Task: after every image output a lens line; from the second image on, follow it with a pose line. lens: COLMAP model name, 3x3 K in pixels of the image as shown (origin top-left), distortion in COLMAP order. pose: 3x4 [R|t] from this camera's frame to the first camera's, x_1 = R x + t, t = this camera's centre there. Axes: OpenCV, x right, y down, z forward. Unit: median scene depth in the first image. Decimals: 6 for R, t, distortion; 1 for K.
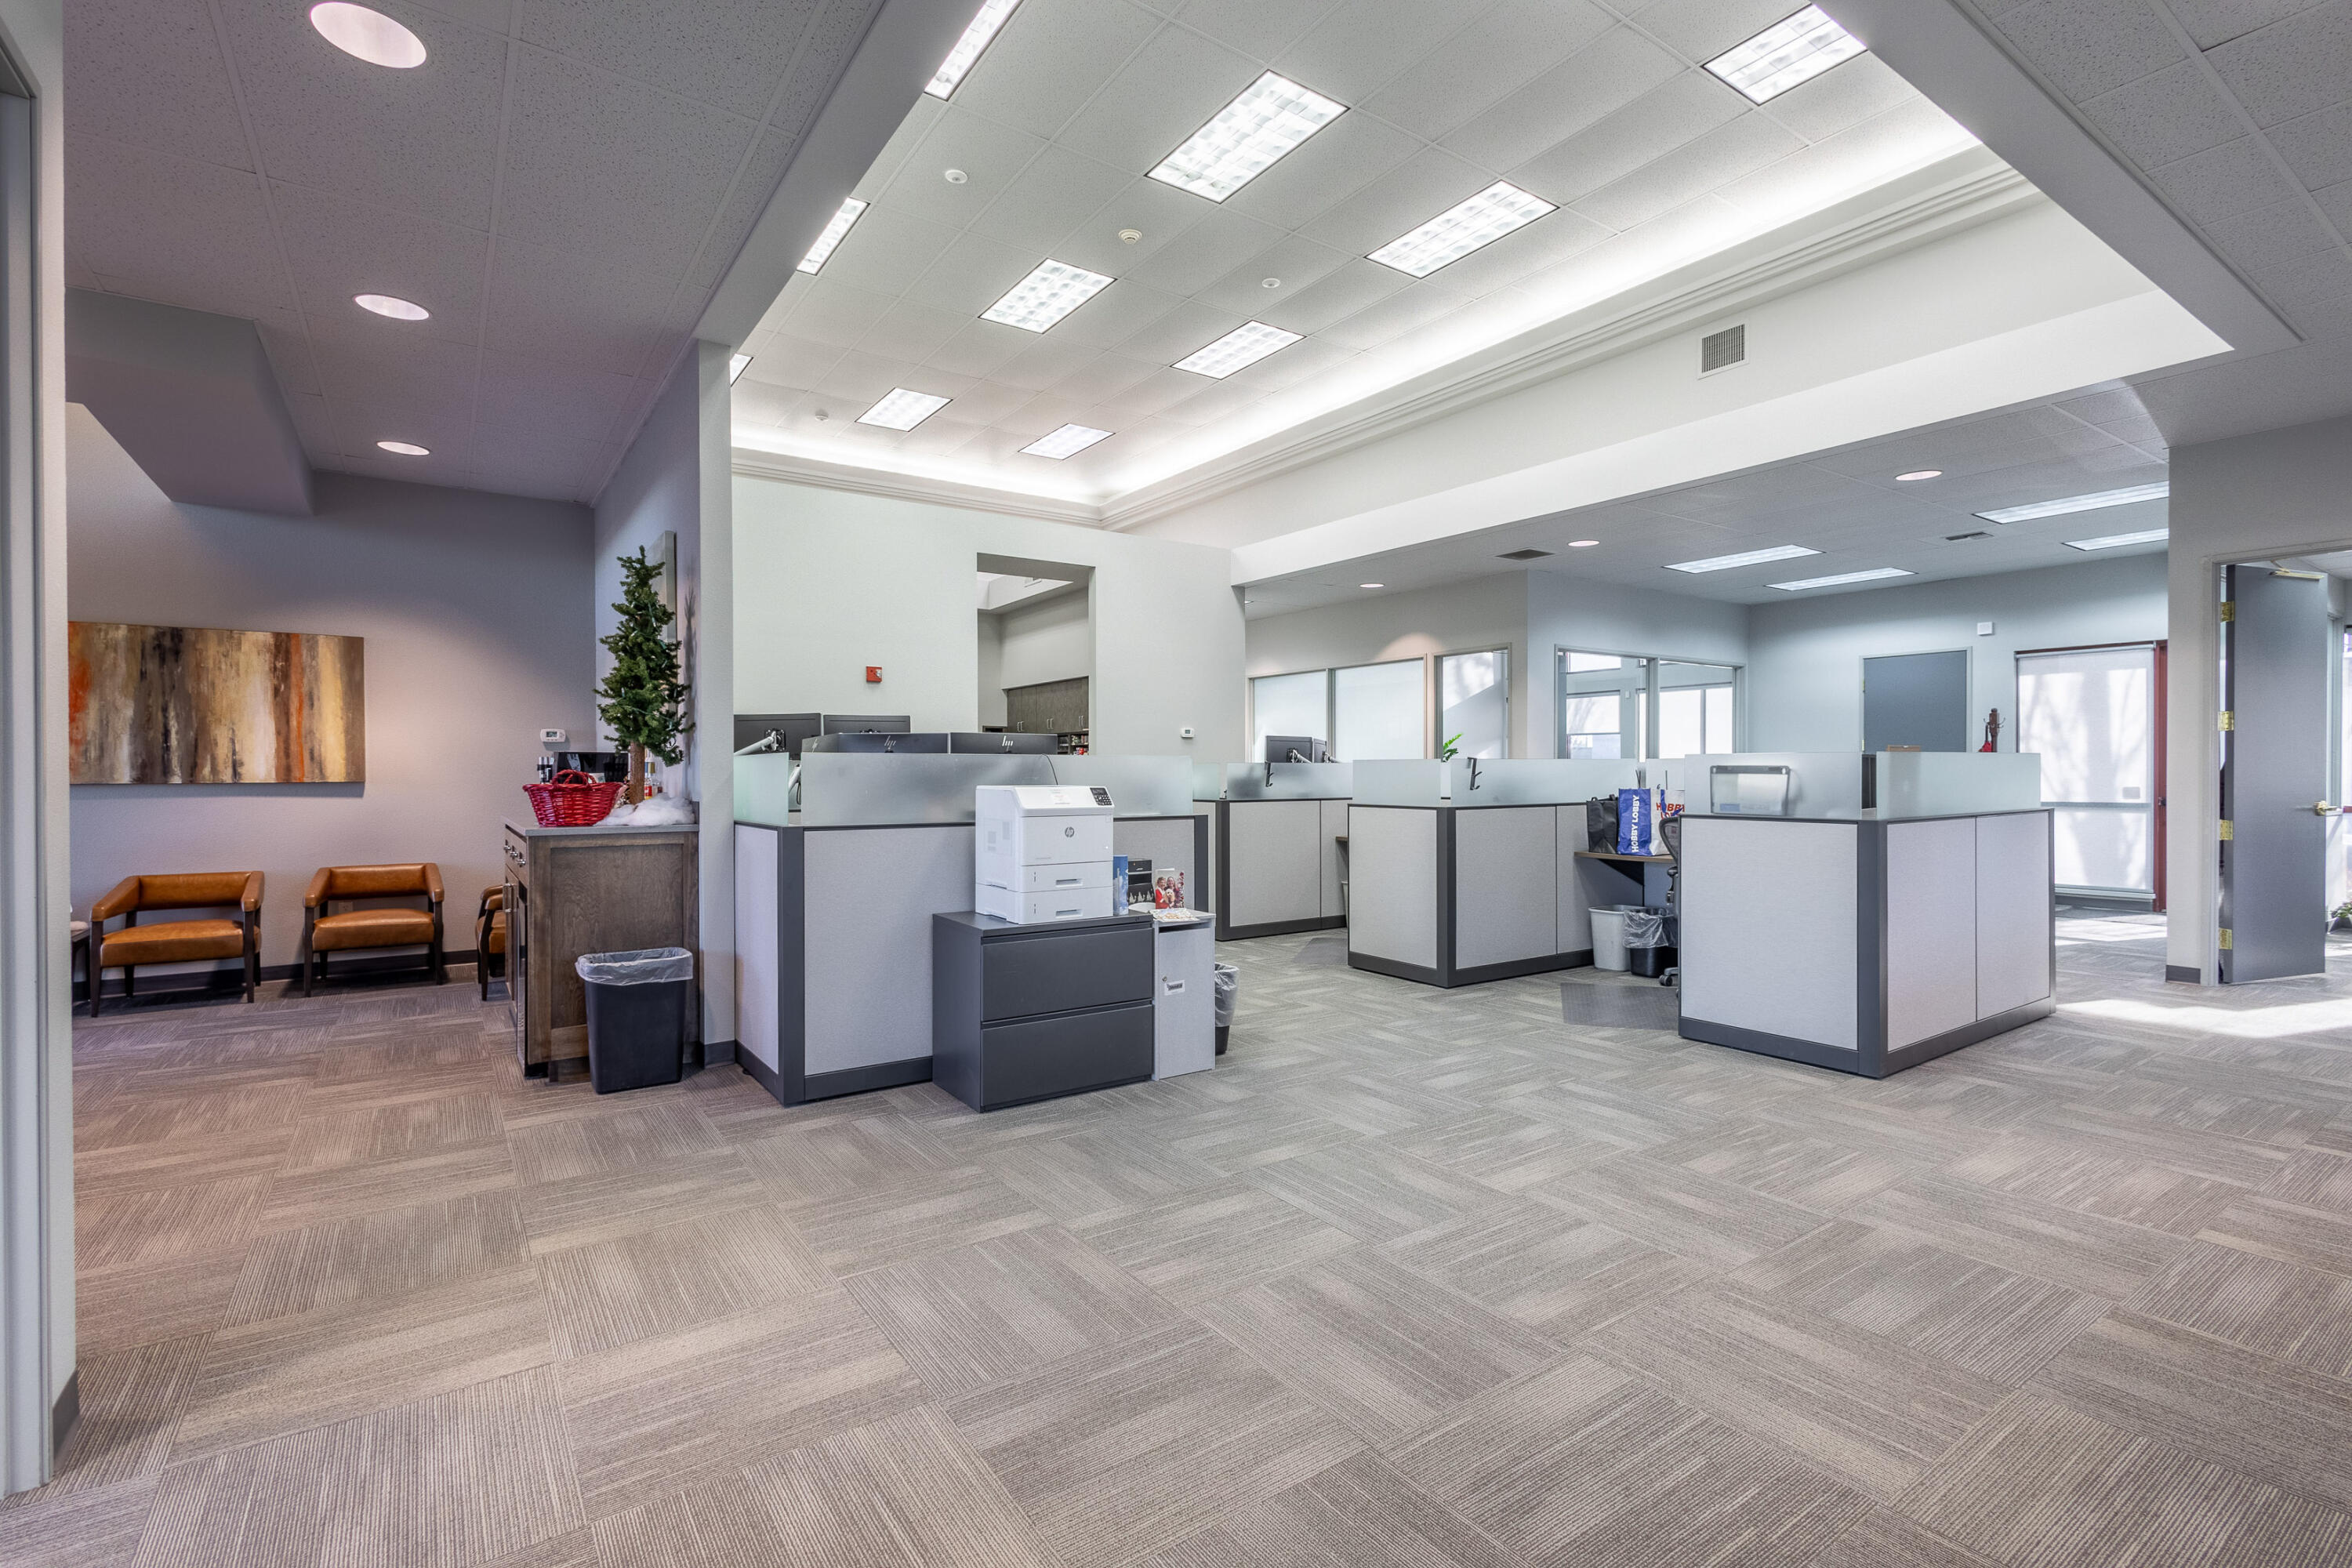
lens RADIAL K [[1084.7, 0, 1183.6], [0, 1084.7, 780.6], [0, 0, 1]] dist [0.004167, 0.000492]
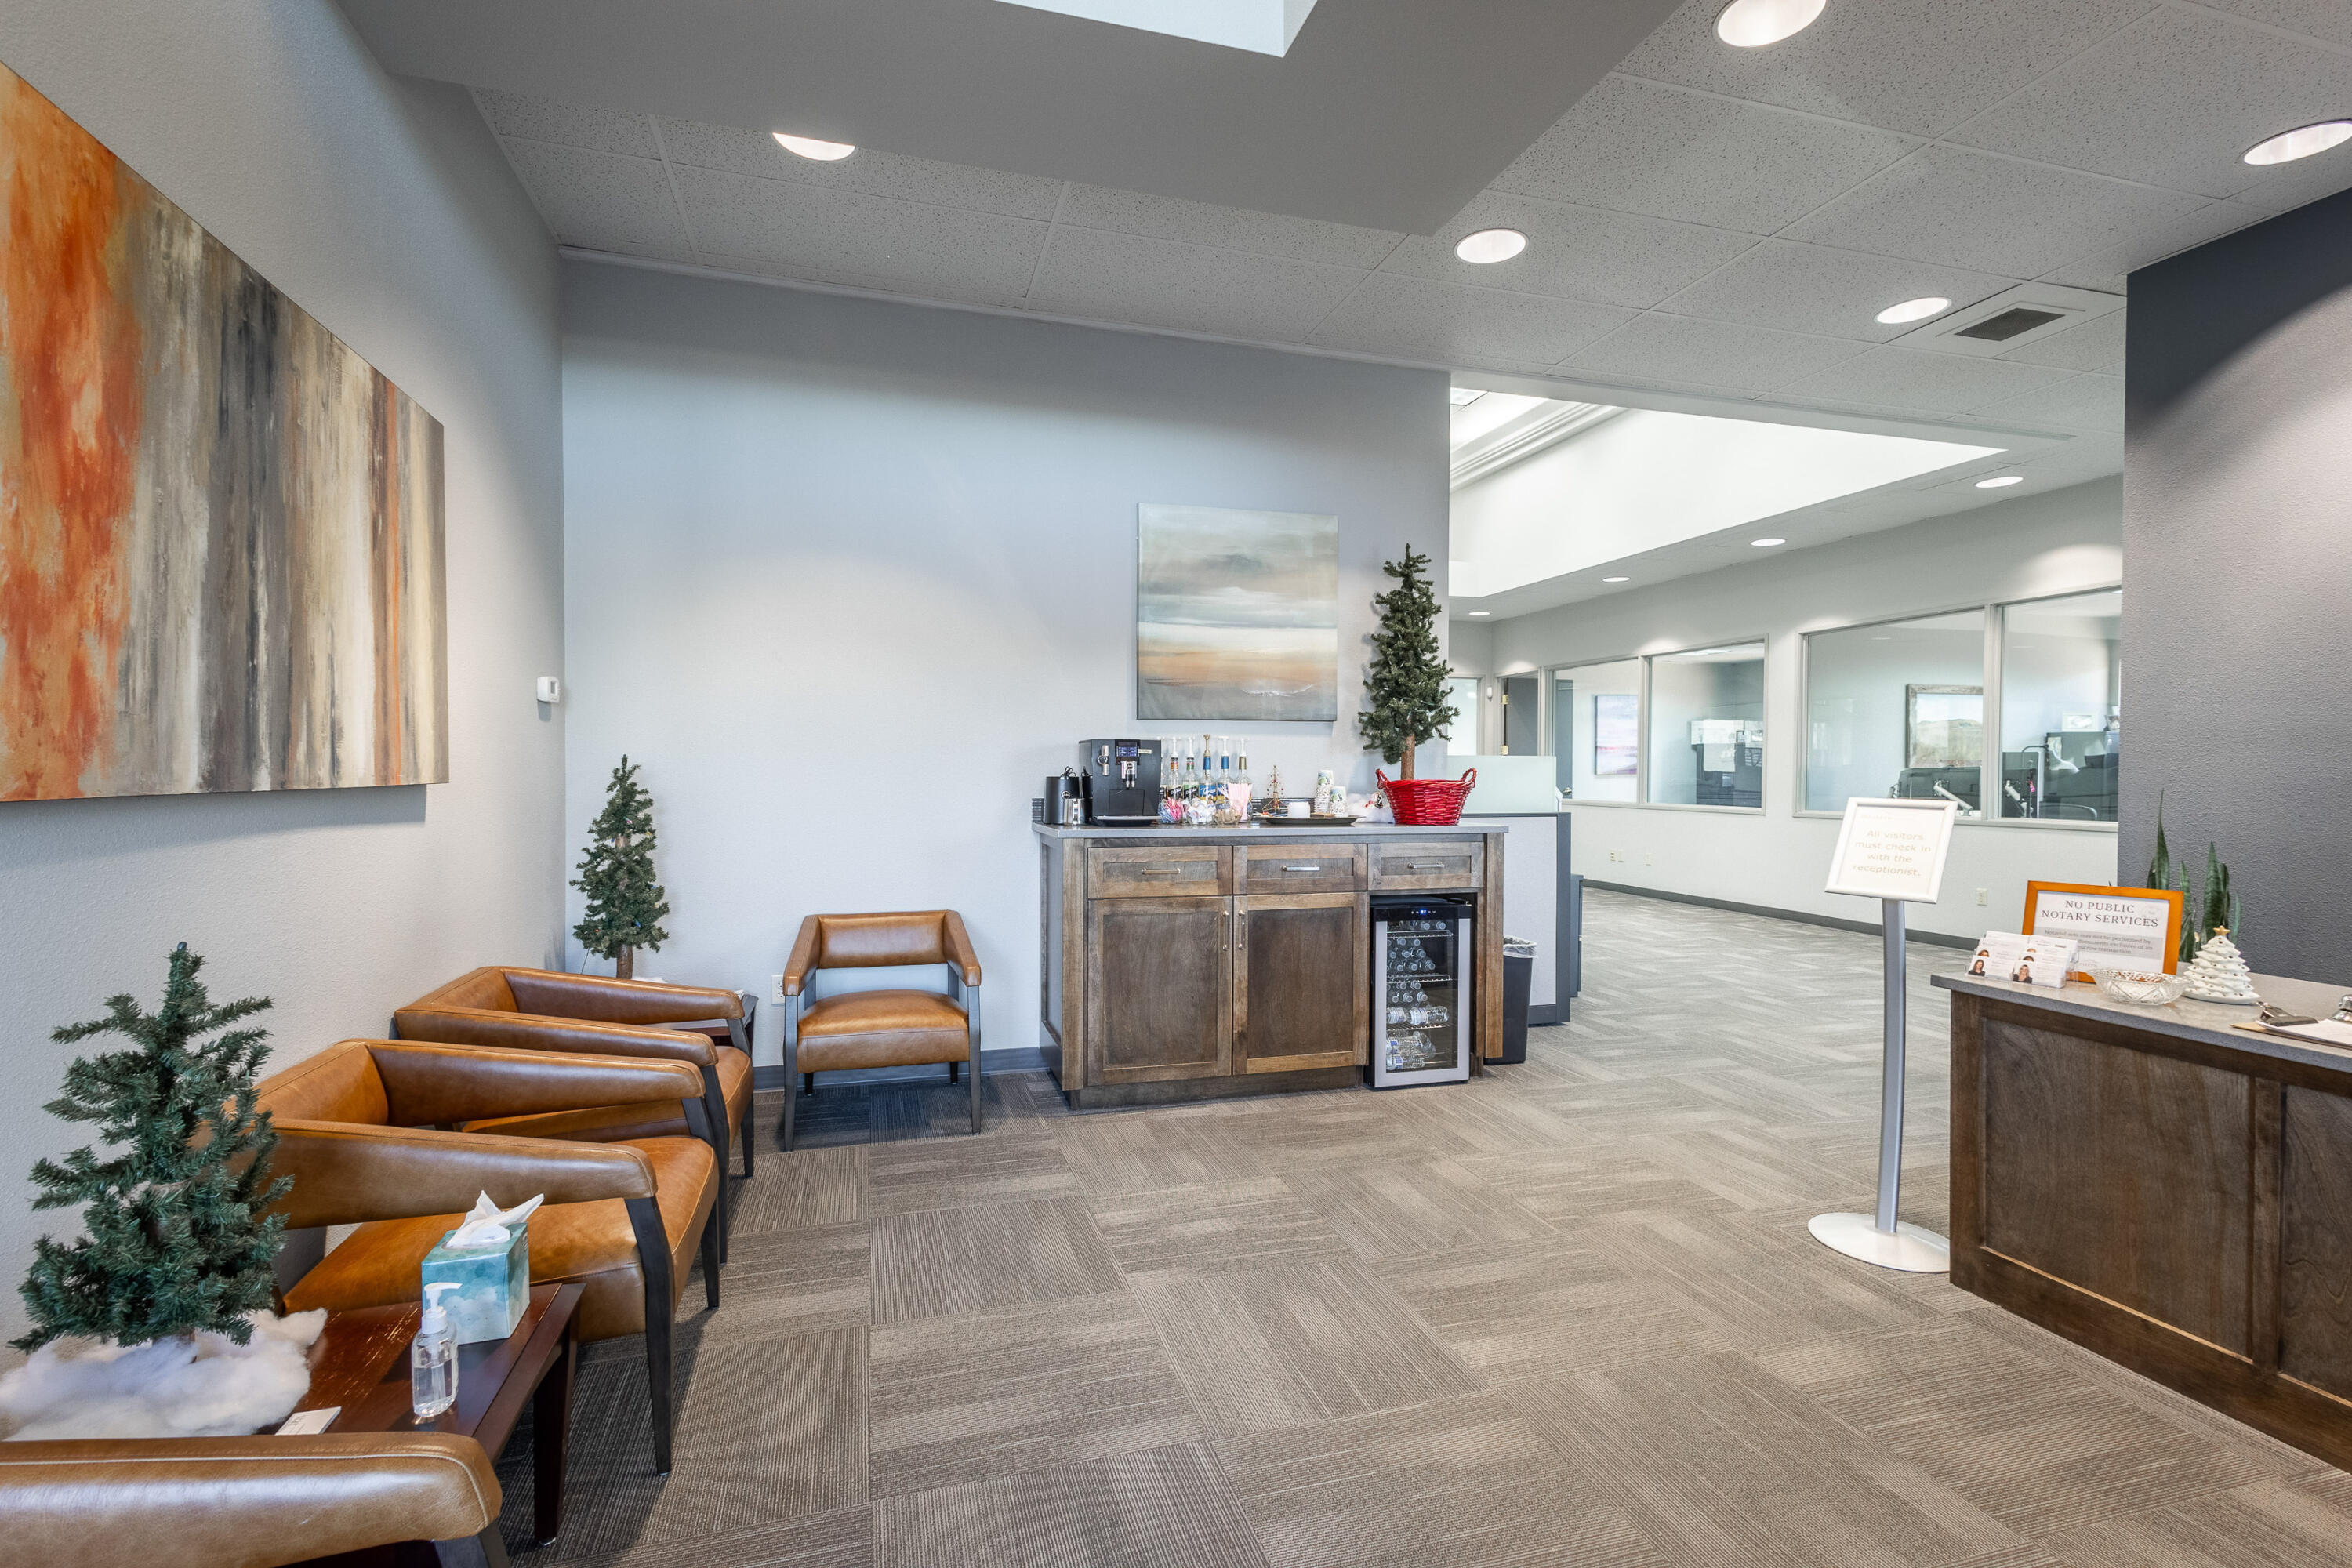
lens RADIAL K [[1084.7, 0, 1182.2], [0, 1084.7, 784.6], [0, 0, 1]] dist [0.004167, 0.000492]
pose [[0.314219, -0.008399, 0.949313, -1.126001], [0.001600, 0.999964, 0.008318, -0.001634], [-0.949349, -0.001095, 0.314221, 0.654458]]
